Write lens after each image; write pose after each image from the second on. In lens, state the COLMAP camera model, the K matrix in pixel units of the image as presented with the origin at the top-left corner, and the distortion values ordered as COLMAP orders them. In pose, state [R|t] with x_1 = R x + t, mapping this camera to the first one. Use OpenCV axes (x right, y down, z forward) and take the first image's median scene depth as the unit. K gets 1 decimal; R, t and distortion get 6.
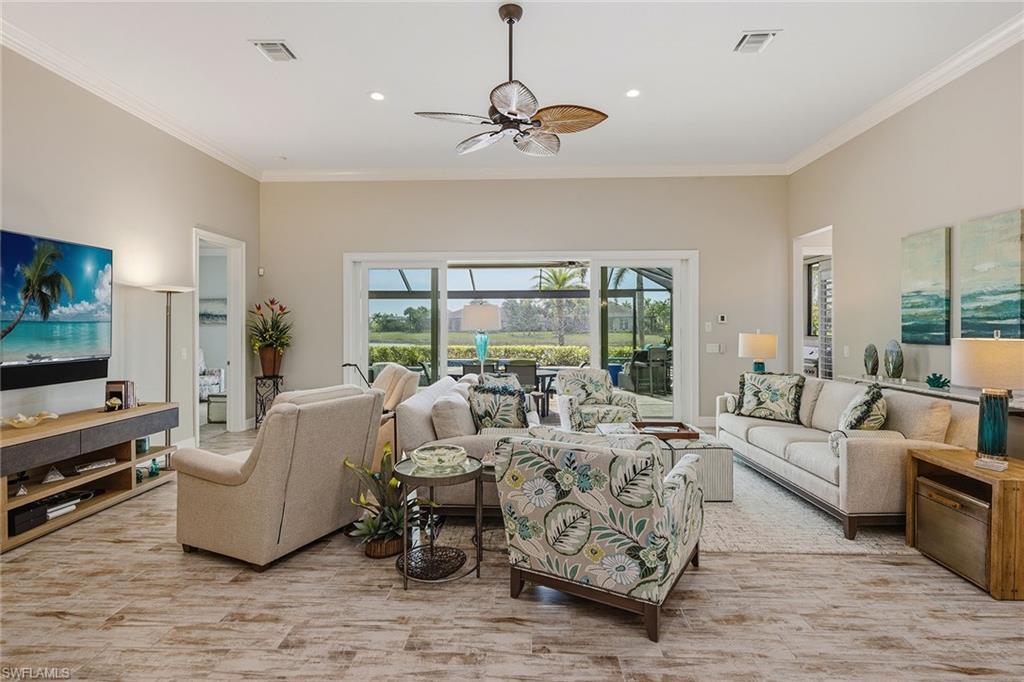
lens RADIAL K [[498.0, 0, 511.0], [0, 498.0, 337.2], [0, 0, 1]] dist [0.001716, -0.000208]
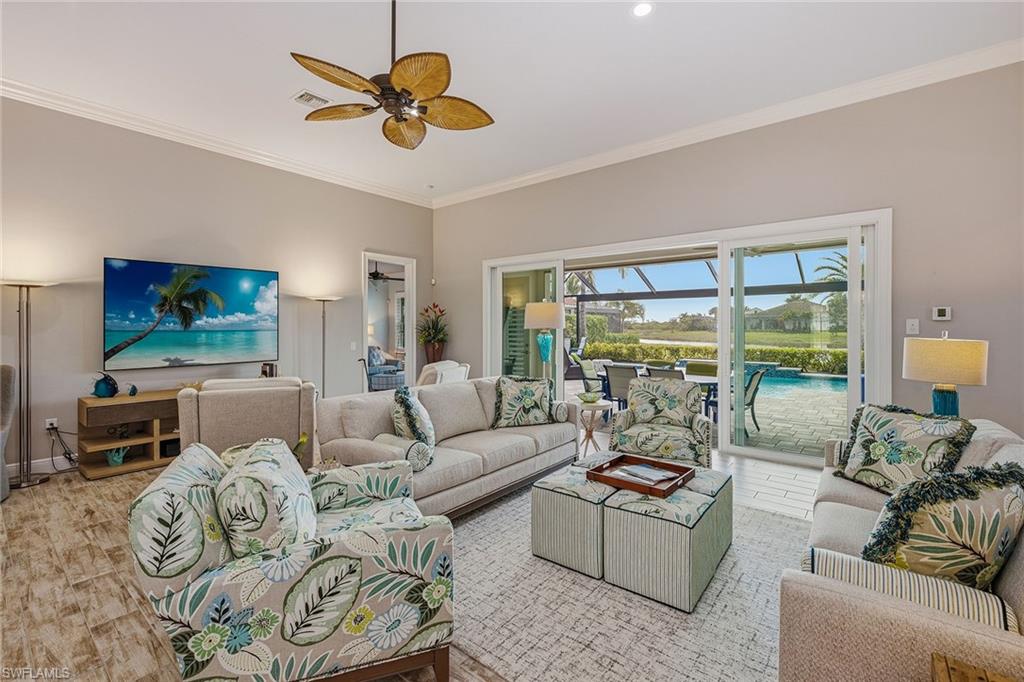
lens RADIAL K [[445.5, 0, 512.0], [0, 445.5, 341.0], [0, 0, 1]] dist [-0.000256, -0.000456]
pose [[0.796709, 0.020731, -0.604007, 0.516533], [-0.013463, 0.999772, 0.016556, -0.007938], [0.604213, -0.005058, 0.796807, 0.379589]]
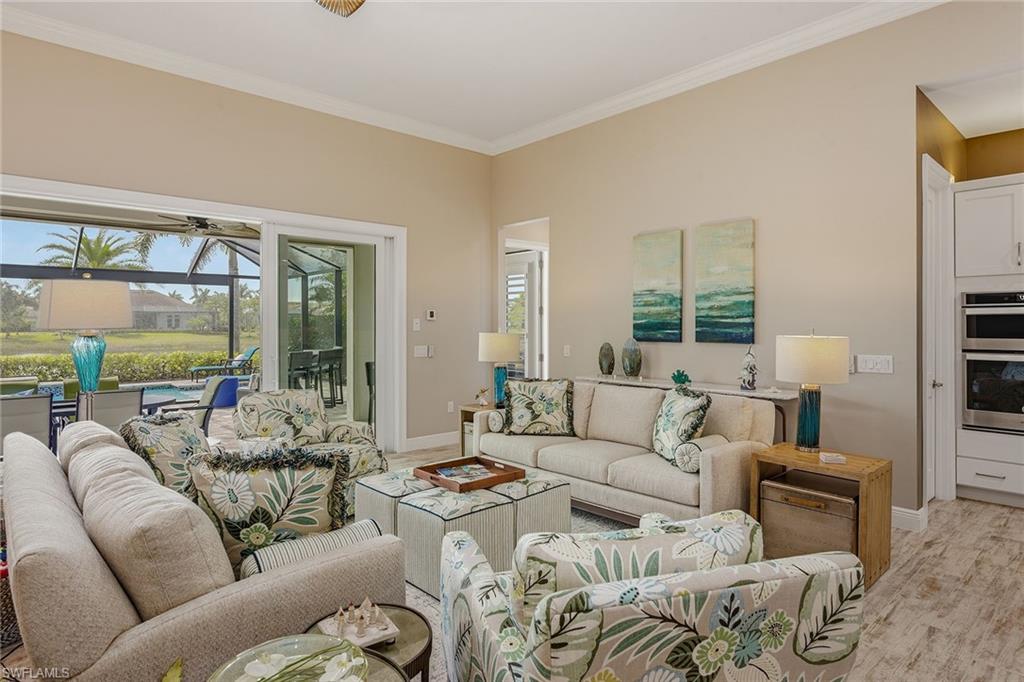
lens RADIAL K [[565.2, 0, 514.6], [0, 565.2, 326.6], [0, 0, 1]] dist [0.000469, -0.000088]
pose [[0.712314, -0.001819, 0.701858, -0.197148], [0.014106, 0.999832, -0.011725, -0.007379], [-0.701719, 0.018252, 0.712220, 0.378988]]
